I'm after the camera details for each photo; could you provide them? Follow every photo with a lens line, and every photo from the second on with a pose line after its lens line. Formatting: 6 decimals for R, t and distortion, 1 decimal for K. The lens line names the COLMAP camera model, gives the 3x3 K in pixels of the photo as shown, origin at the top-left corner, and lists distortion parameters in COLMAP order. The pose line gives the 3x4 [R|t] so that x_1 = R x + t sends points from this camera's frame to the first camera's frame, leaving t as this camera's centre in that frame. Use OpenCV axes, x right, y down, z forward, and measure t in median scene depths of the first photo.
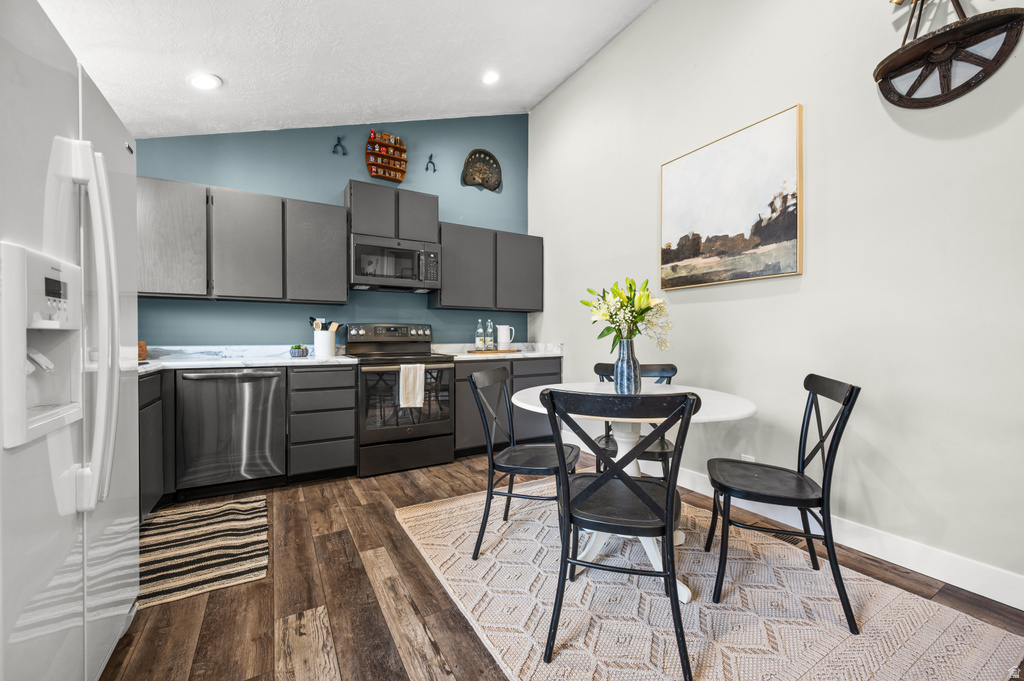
lens RADIAL K [[411.3, 0, 515.6], [0, 411.3, 343.4], [0, 0, 1]] dist [-0.000575, 0.000101]
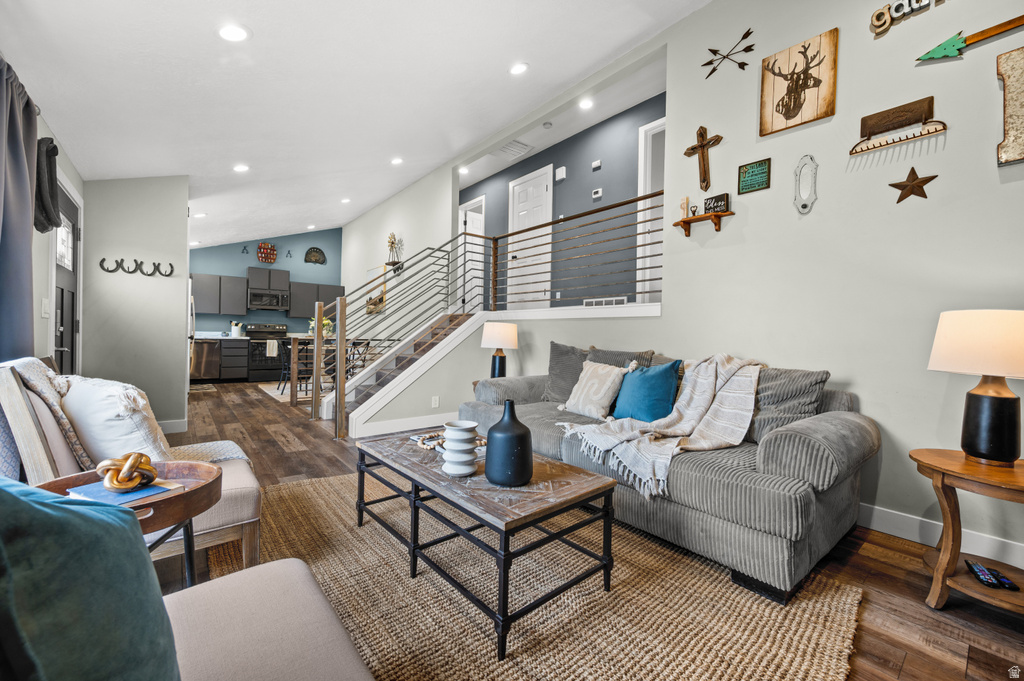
lens RADIAL K [[402.4, 0, 508.5], [0, 402.4, 336.4], [0, 0, 1]] dist [-0.001484, -0.000191]
pose [[0.988622, 0.020050, 0.149078, 0.776177], [-0.018810, 0.999776, -0.009724, 0.022559], [-0.149240, 0.006810, 0.988778, -1.596739]]
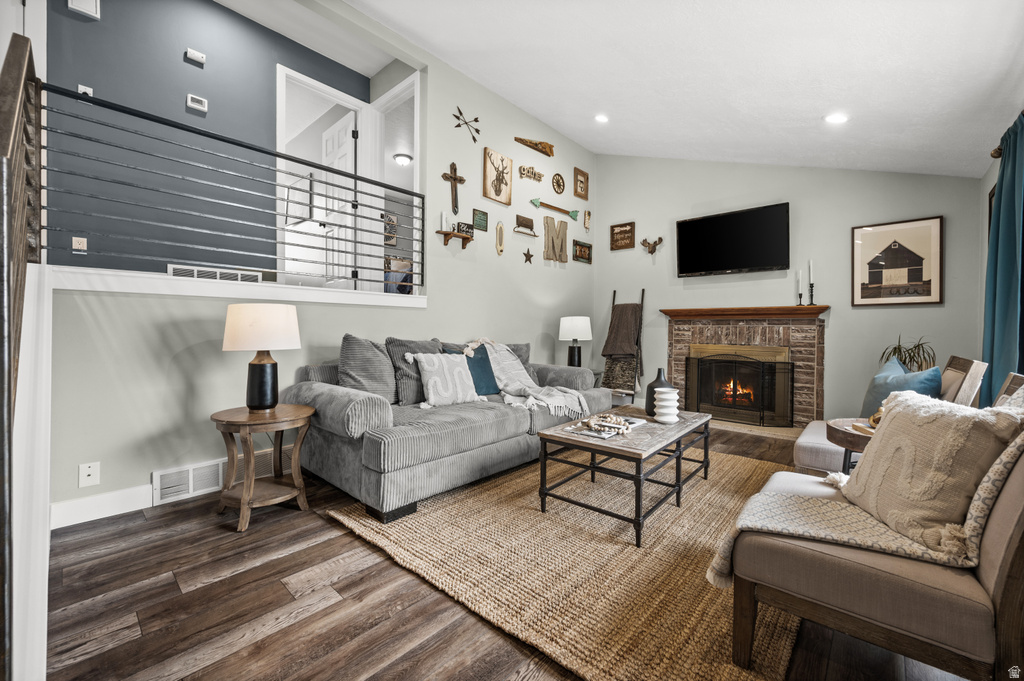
lens RADIAL K [[409.8, 0, 508.3], [0, 409.8, 335.3], [0, 0, 1]] dist [-0.000470, 0.000143]
pose [[-0.286291, -0.020072, 0.957932, 0.179787], [0.003729, 0.999750, 0.022063, 0.008988], [-0.958135, 0.009889, -0.286145, -0.644504]]
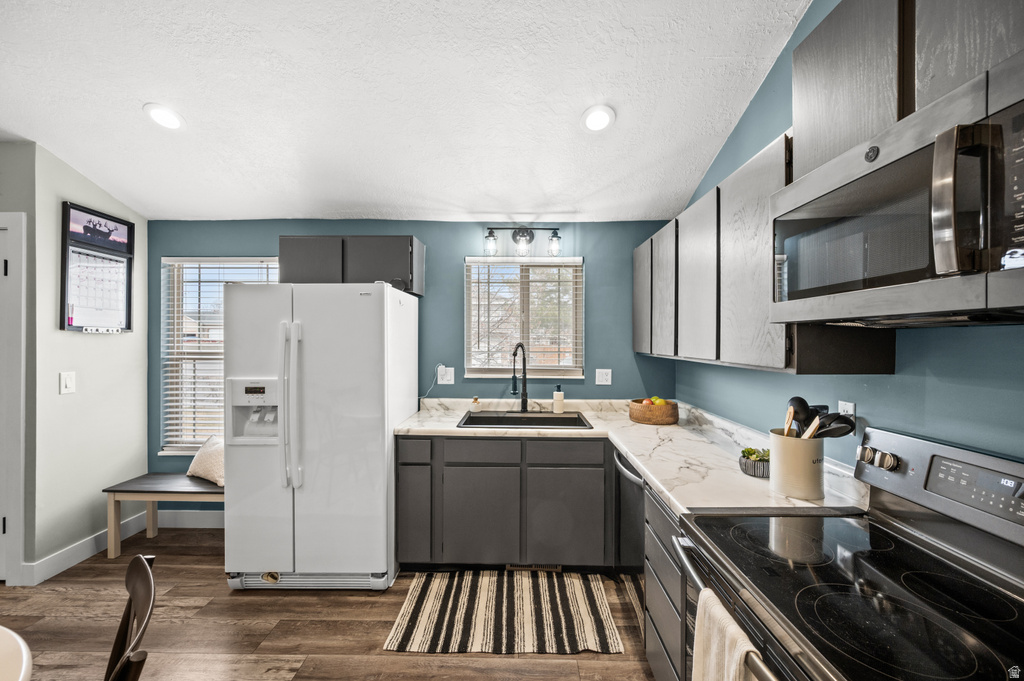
lens RADIAL K [[406.8, 0, 516.7], [0, 406.8, 340.4], [0, 0, 1]] dist [-0.002522, 0.000746]
pose [[-0.519922, -0.000828, -0.854213, 0.045359], [-0.015326, 0.999848, 0.008359, -0.102682], [0.854076, 0.017438, -0.519855, 0.780309]]
